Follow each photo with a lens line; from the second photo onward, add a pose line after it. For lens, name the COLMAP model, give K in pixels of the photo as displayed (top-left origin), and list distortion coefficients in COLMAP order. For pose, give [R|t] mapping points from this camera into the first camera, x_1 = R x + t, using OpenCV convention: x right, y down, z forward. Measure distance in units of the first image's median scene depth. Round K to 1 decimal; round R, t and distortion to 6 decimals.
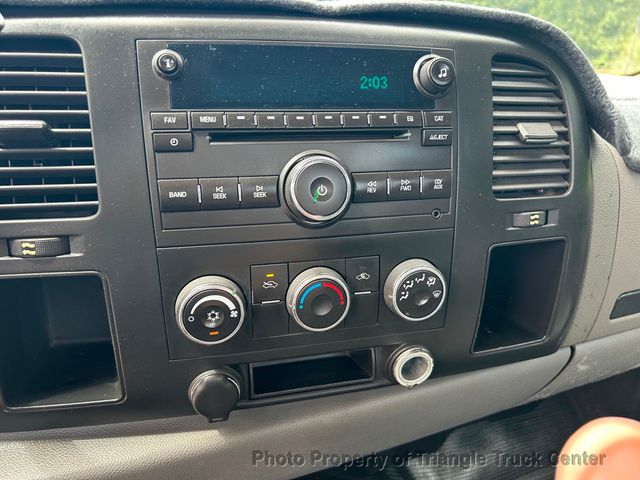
lens RADIAL K [[481.3, 0, 316.0], [0, 481.3, 252.5], [0, 0, 1]] dist [0.048527, -0.058614]
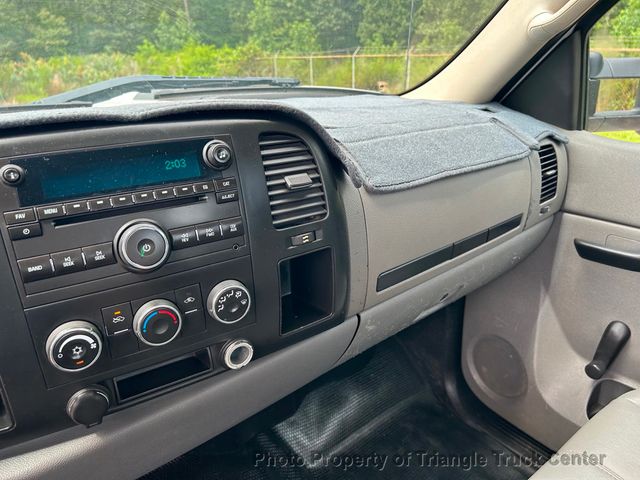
lens RADIAL K [[481.3, 0, 320.7], [0, 481.3, 239.4], [0, 0, 1]] dist [0.048527, -0.058614]
pose [[0.956423, -0.146184, 0.252754, 0.140668], [0.145282, 0.989138, 0.022331, -0.106791], [-0.253273, 0.015363, 0.967273, -0.496923]]
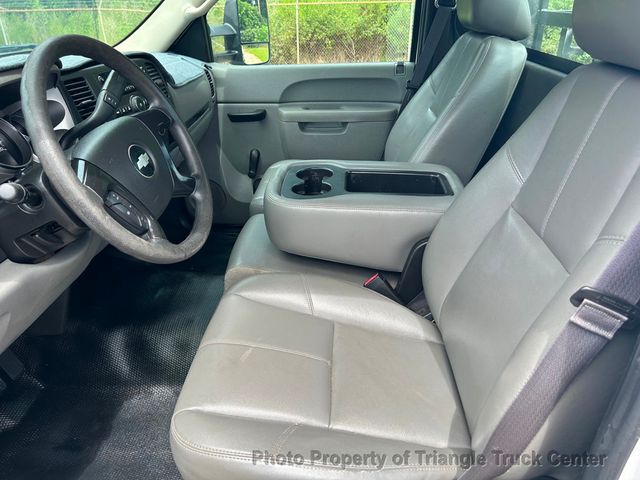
lens RADIAL K [[481.3, 0, 319.1], [0, 481.3, 239.7], [0, 0, 1]] dist [0.048527, -0.058614]
pose [[0.416248, -0.435513, 0.798164, -2.985285], [0.349093, 0.887096, 0.301984, 0.161516], [-0.839566, 0.152933, 0.521287, -2.120583]]
